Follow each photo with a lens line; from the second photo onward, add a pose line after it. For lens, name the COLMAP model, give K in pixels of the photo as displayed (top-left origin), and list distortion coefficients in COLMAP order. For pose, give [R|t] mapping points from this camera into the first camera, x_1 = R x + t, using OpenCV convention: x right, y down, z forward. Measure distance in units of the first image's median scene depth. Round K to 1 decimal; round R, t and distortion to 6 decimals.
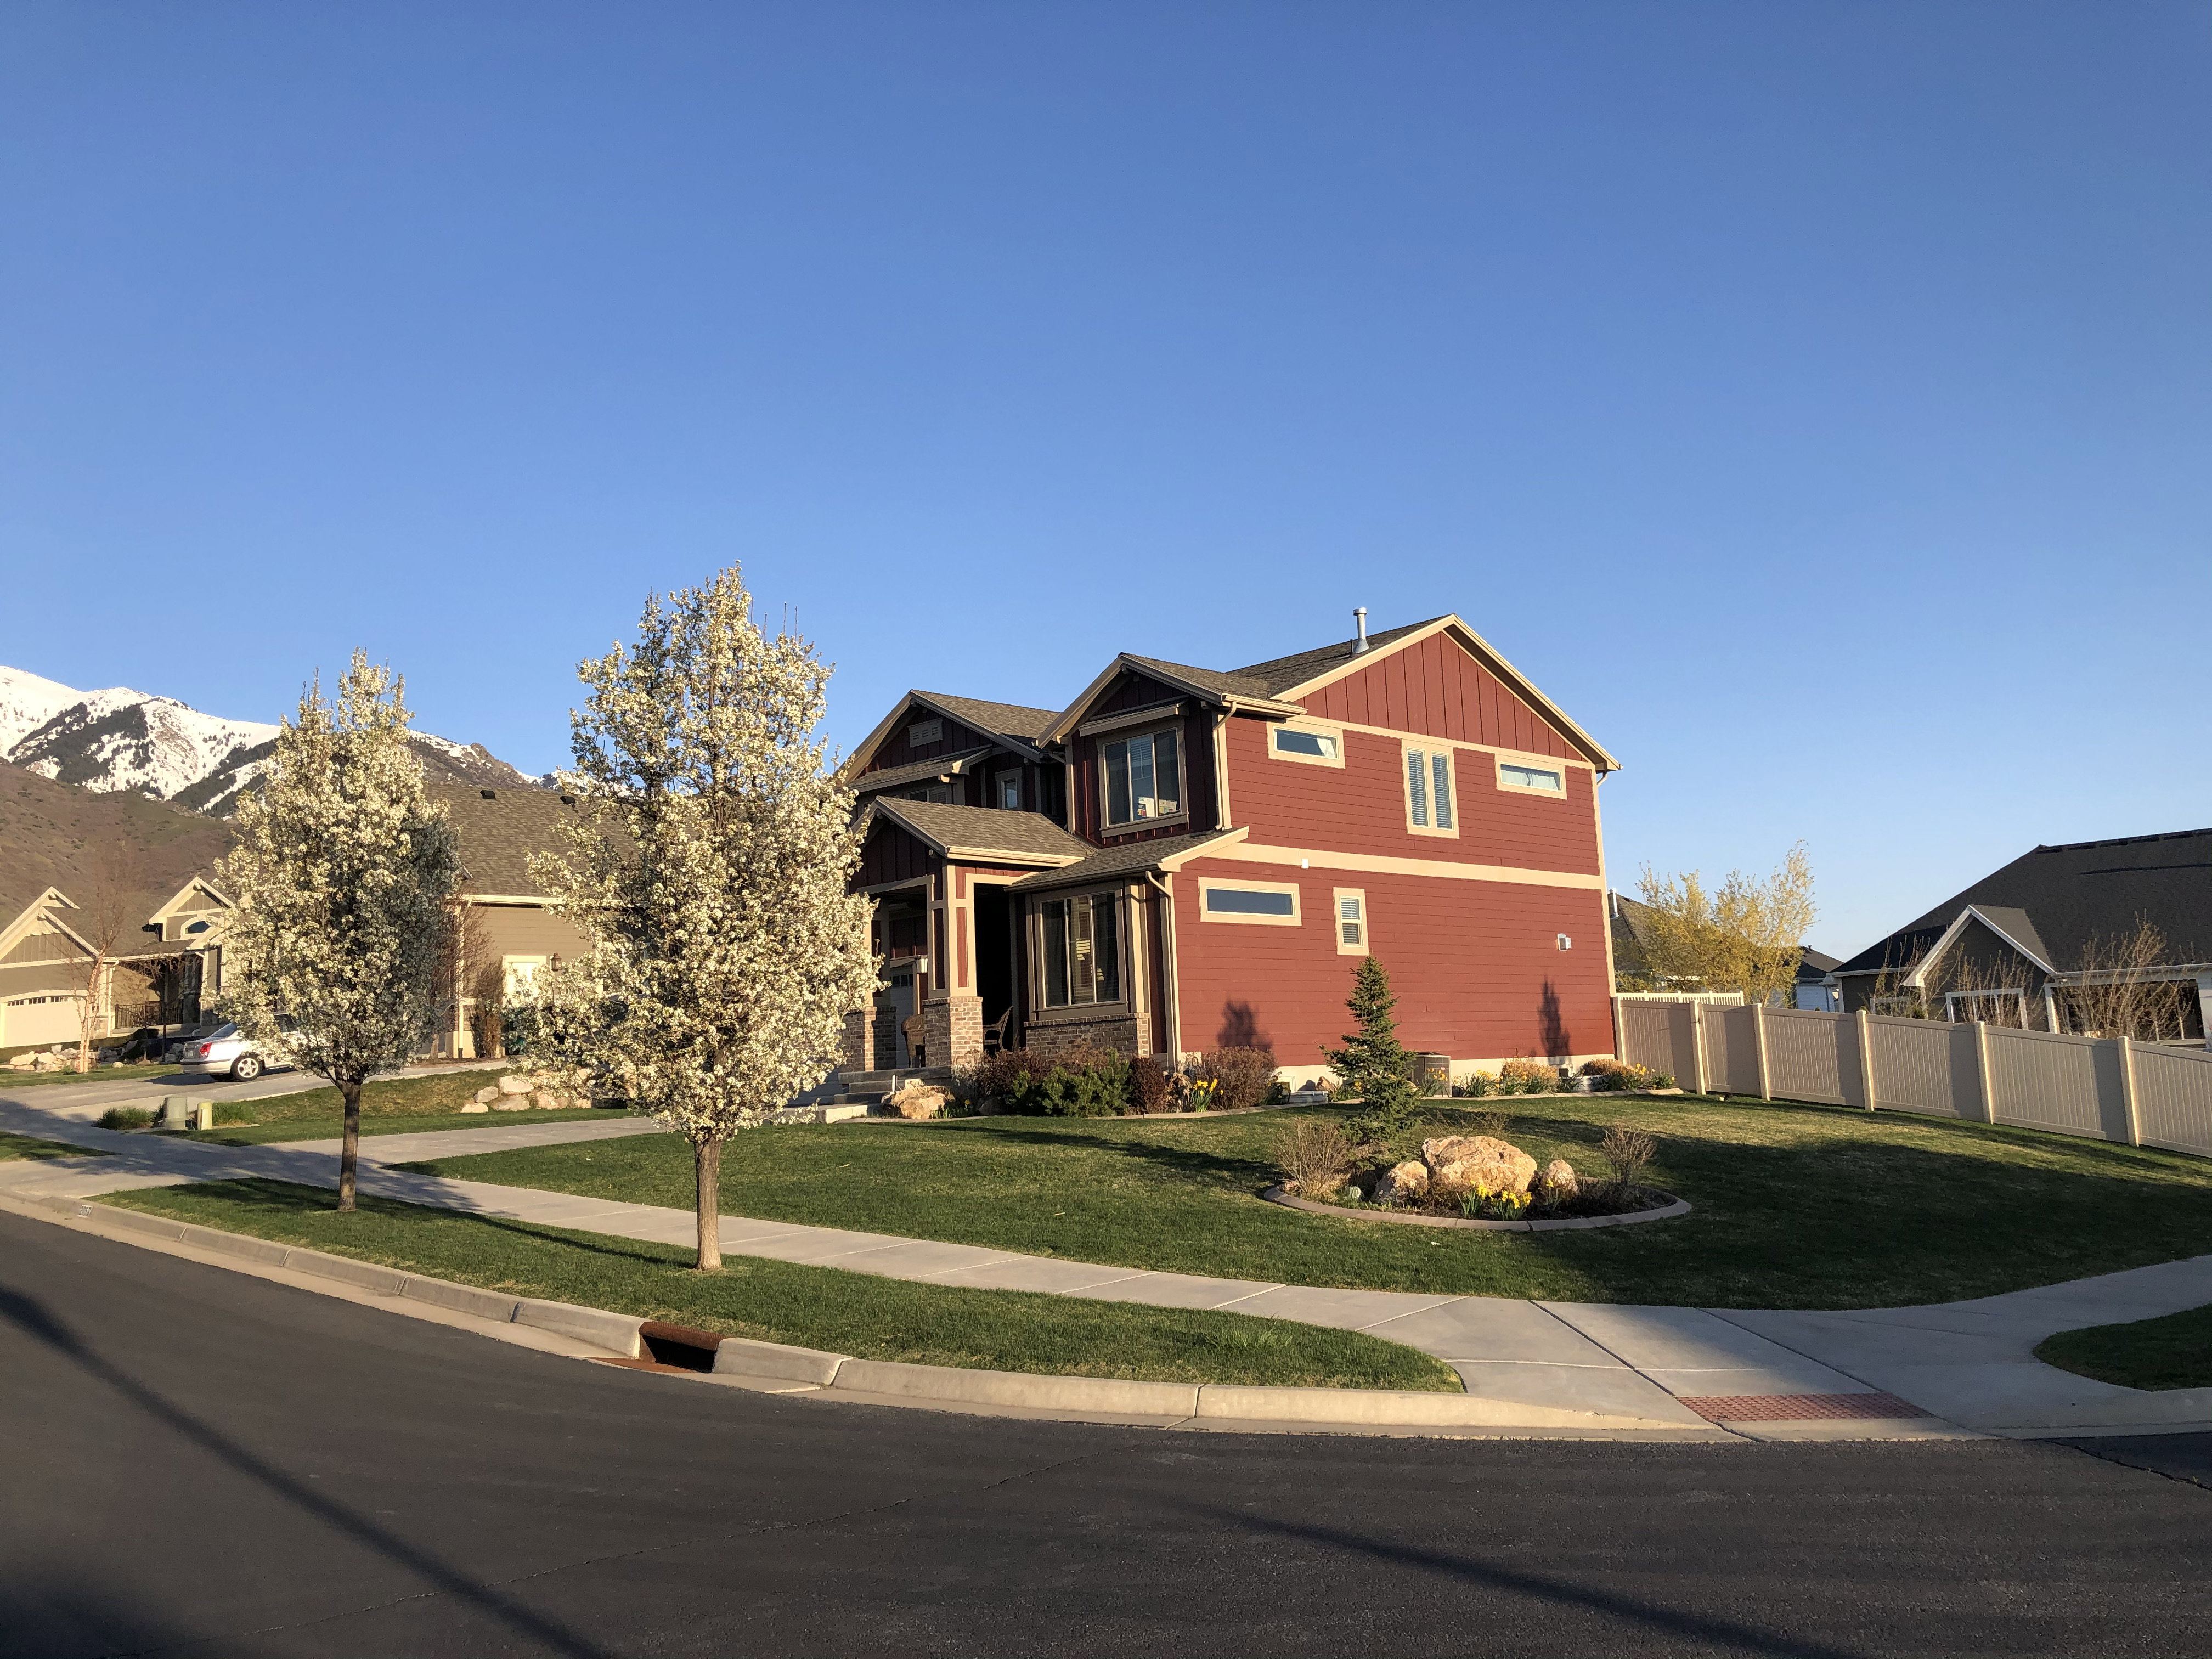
lens RADIAL K [[1680.4, 0, 1100.3], [0, 1680.4, 840.4], [0, 0, 1]] dist [0.085300, -0.097926]
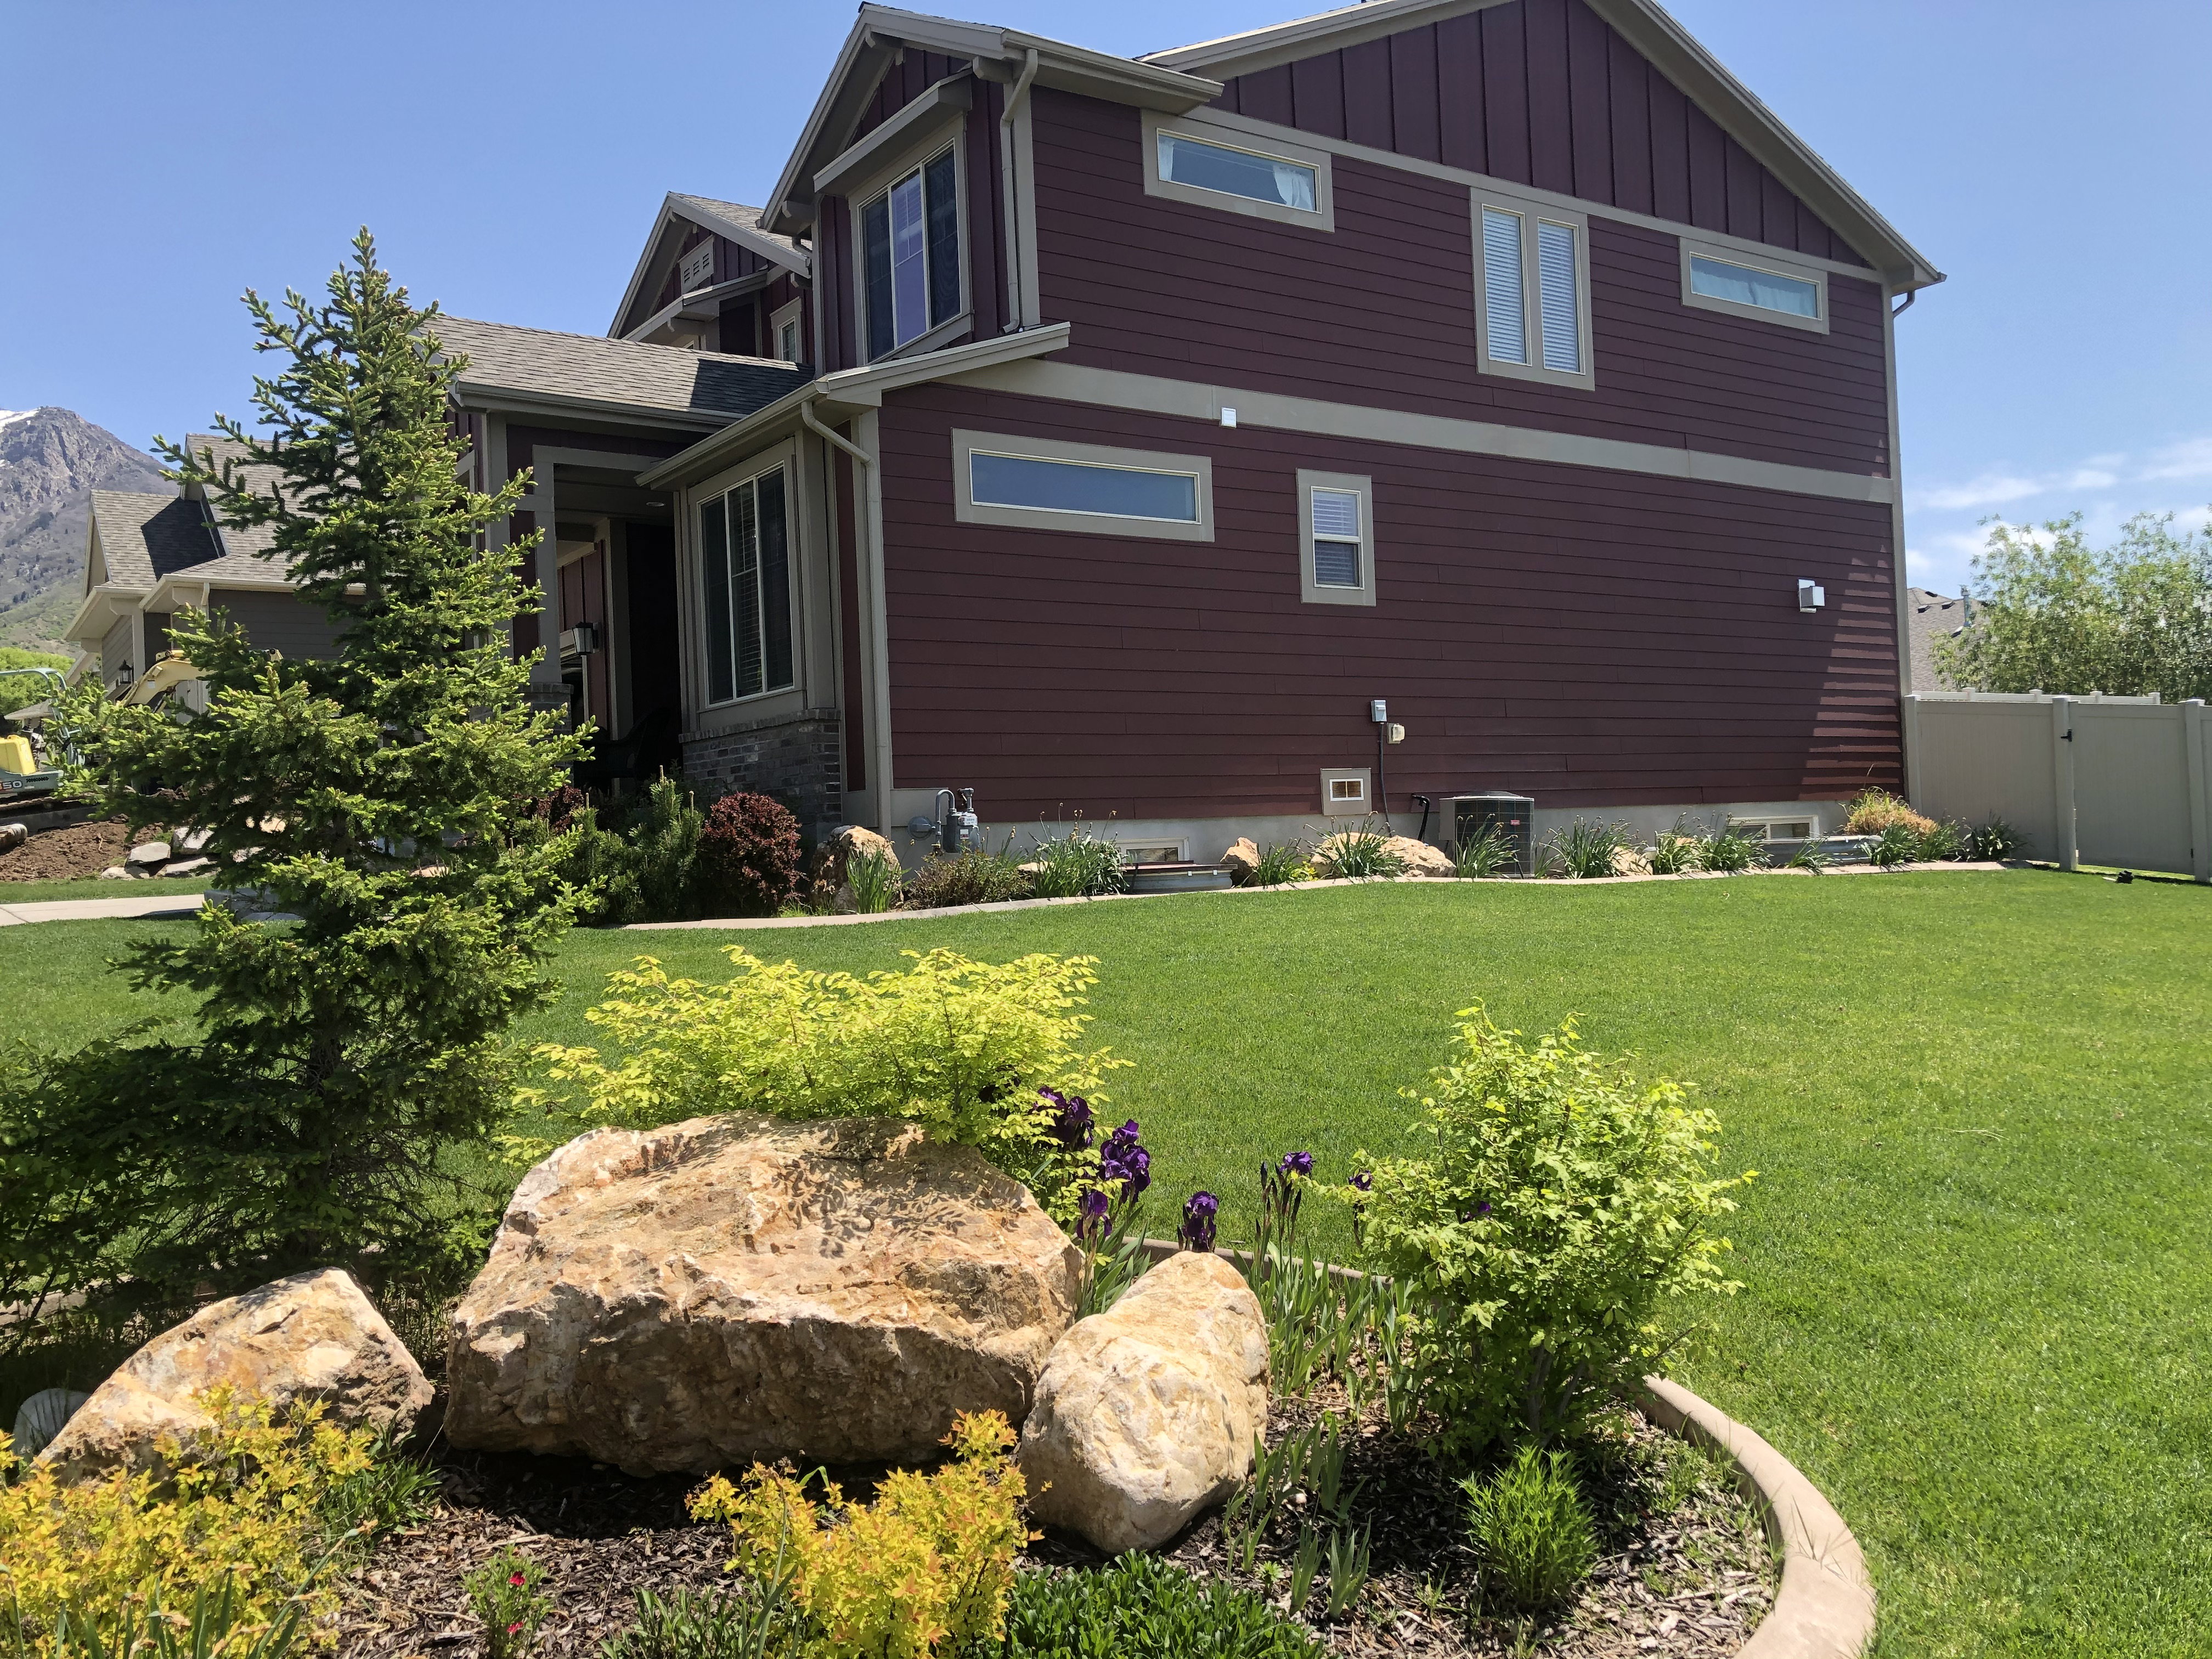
lens RADIAL K [[1680.4, 0, 1112.9], [0, 1680.4, 822.7], [0, 0, 1]] dist [0.085300, -0.097926]
pose [[0.984044, 0.002730, -0.177906, 0.165098], [0.020680, 0.991351, 0.129598, 0.062788], [0.176721, -0.131209, 0.975476, 0.452593]]
